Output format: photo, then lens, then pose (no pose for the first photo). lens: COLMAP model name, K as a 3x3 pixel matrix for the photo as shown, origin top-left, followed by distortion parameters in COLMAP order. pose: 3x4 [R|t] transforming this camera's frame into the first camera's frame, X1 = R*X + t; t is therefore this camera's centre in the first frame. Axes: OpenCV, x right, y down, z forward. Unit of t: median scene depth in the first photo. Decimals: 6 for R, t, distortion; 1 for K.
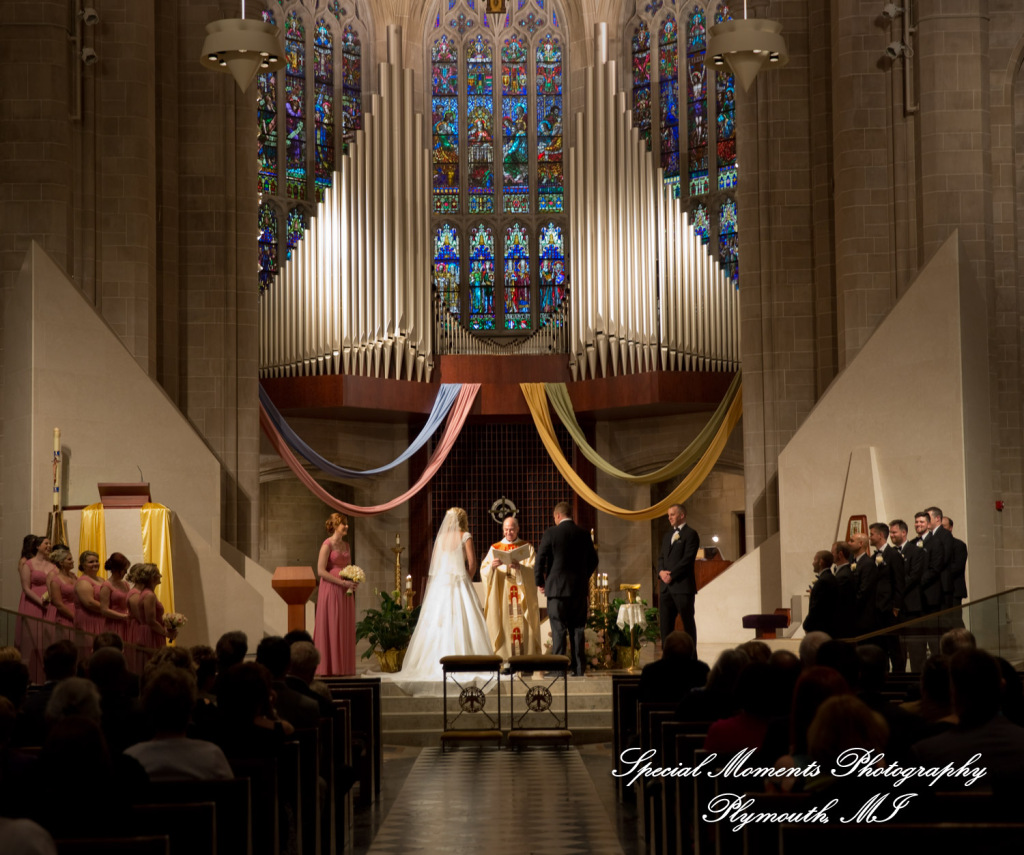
lens RADIAL K [[1877.0, 0, 527.2], [0, 1877.0, 427.1], [0, 0, 1]] dist [0.034192, 0.108728]
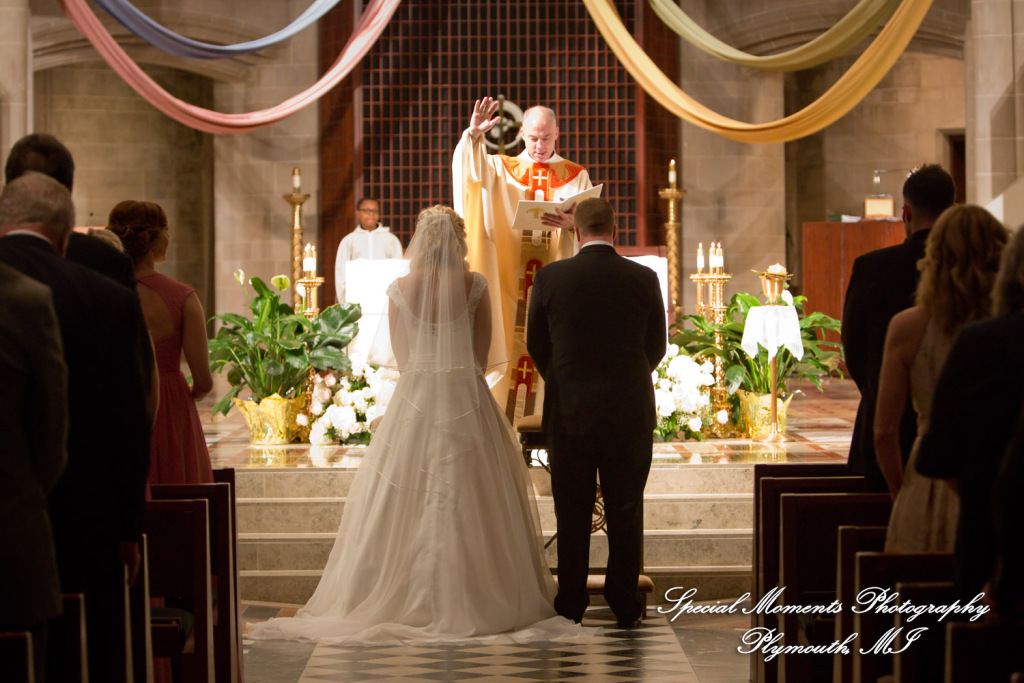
lens RADIAL K [[3316.7, 0, 512.0], [0, 3316.7, 341.5], [0, 0, 1]] dist [-0.529463, -0.042114]
pose [[0.999962, 0.004518, -0.007395, -0.002729], [-0.003713, 0.994421, 0.105417, 0.008596], [0.007830, -0.105385, 0.994401, 0.093617]]
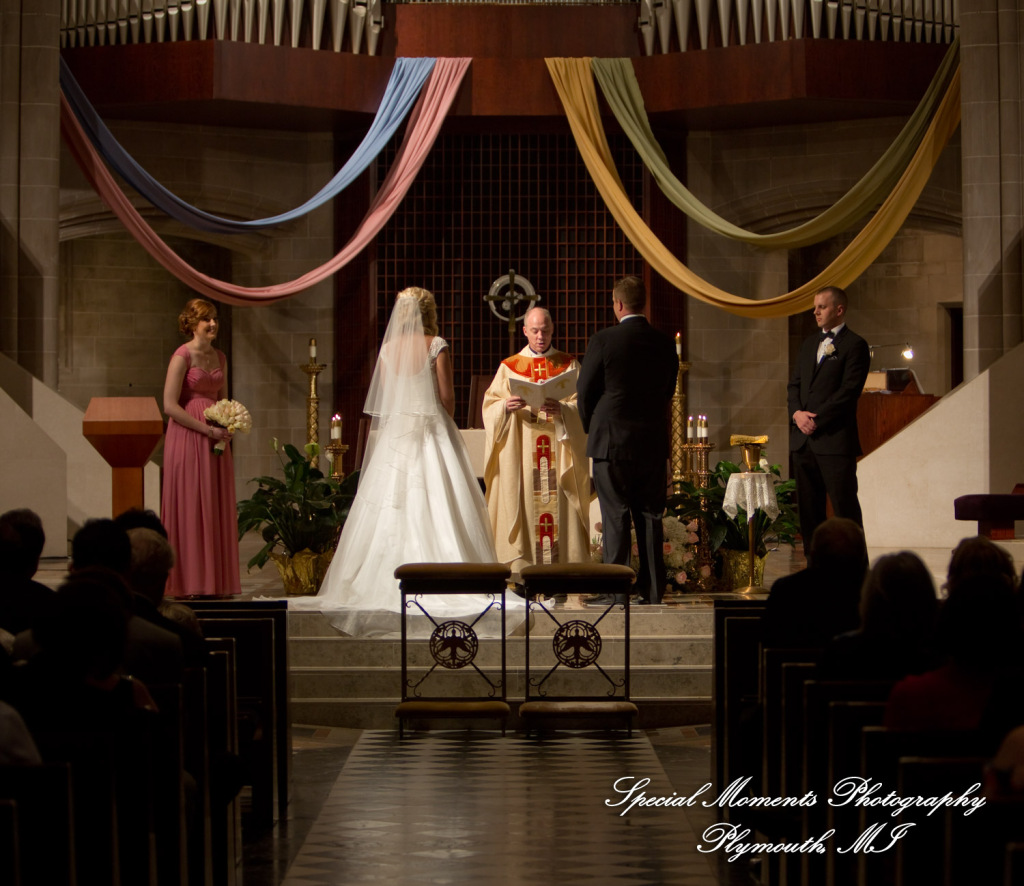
lens RADIAL K [[3565.8, 0, 512.0], [0, 3565.8, 443.0], [0, 0, 1]] dist [-0.516617, 0.445620]
pose [[0.999884, 0.010237, -0.011294, -0.000815], [-0.009239, 0.996325, 0.085153, -0.000088], [0.012124, -0.085038, 0.996304, -0.008219]]
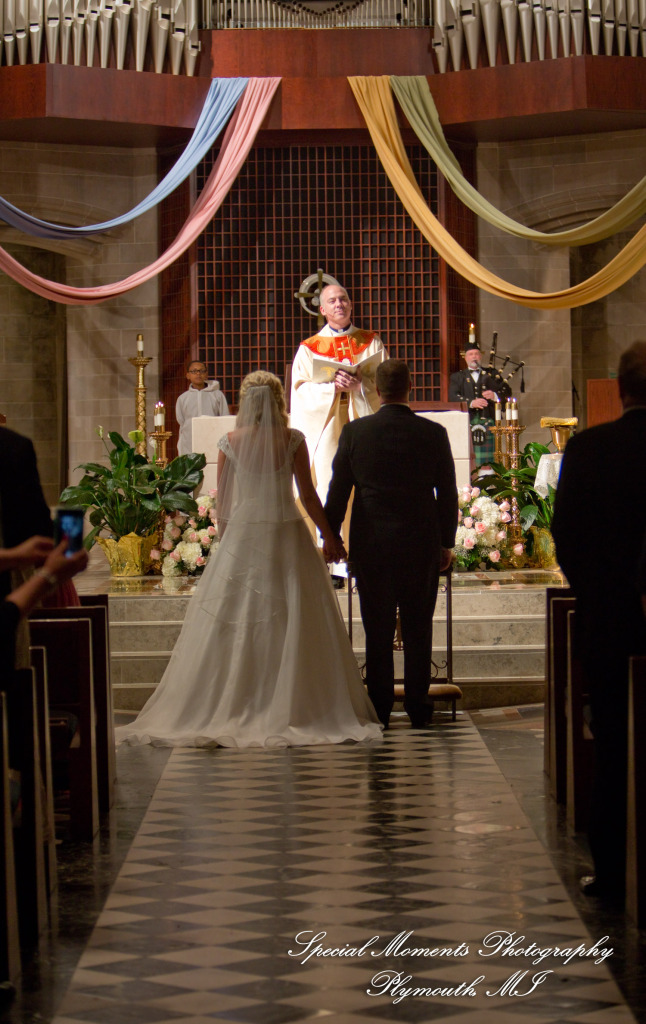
lens RADIAL K [[3001.0, 0, 323.0], [0, 3001.0, 512.0], [0, 0, 1]] dist [-0.500969, -1.116665]
pose [[0.999961, -0.002764, -0.008418, -0.004309], [0.003706, 0.993470, 0.114035, 0.006101], [0.008048, -0.114062, 0.993441, 0.069724]]
